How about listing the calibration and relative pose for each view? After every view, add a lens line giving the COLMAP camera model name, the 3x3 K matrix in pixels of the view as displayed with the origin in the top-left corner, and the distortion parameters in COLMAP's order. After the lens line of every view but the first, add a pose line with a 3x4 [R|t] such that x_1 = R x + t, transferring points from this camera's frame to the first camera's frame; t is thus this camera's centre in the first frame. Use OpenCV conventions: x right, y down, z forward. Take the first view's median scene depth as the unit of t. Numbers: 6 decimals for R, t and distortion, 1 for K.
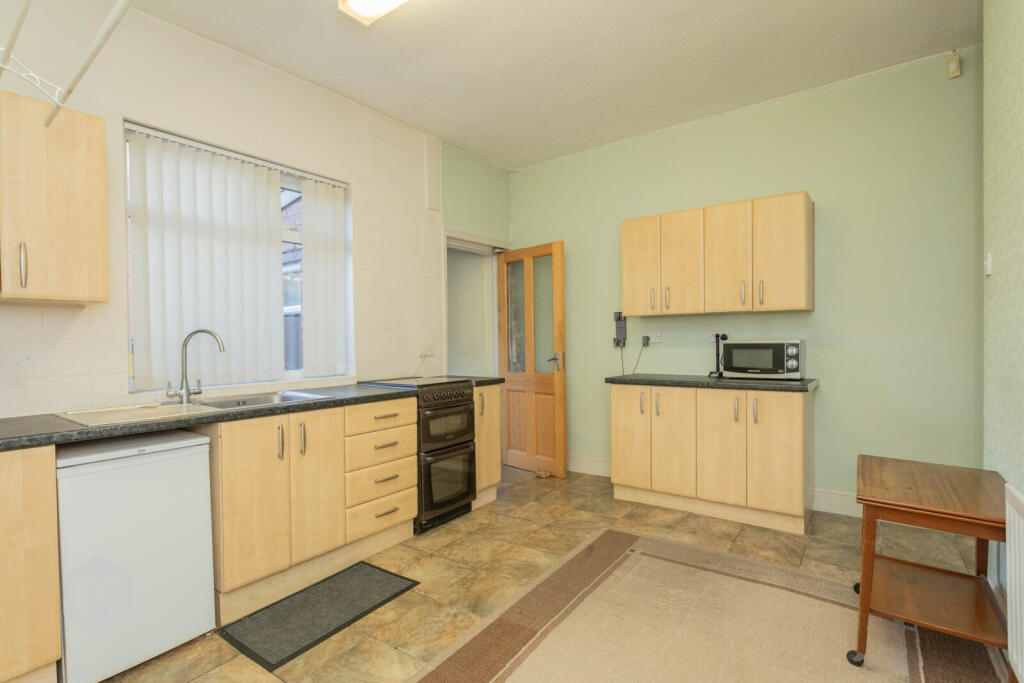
lens RADIAL K [[492.6, 0, 509.6], [0, 492.6, 350.4], [0, 0, 1]] dist [-0.004414, 0.000761]
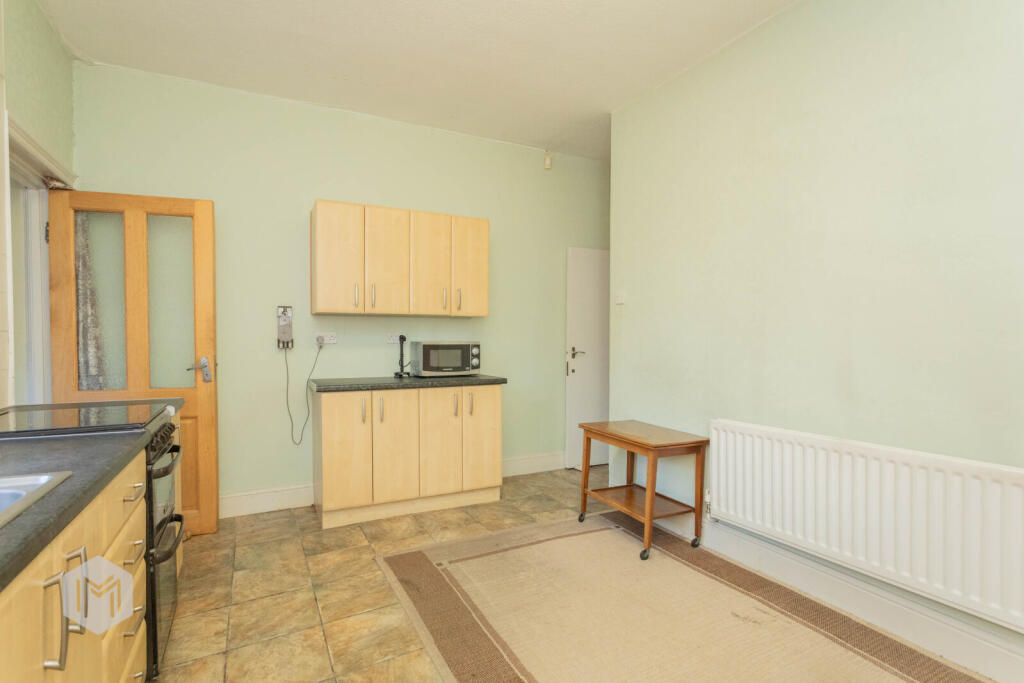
lens RADIAL K [[492.6, 0, 509.6], [0, 492.6, 350.4], [0, 0, 1]] dist [-0.004414, 0.000761]
pose [[0.441929, -0.007791, 0.897016, -0.450323], [0.011512, 0.999929, 0.003013, -0.003054], [-0.896976, 0.008995, 0.441987, 0.389646]]
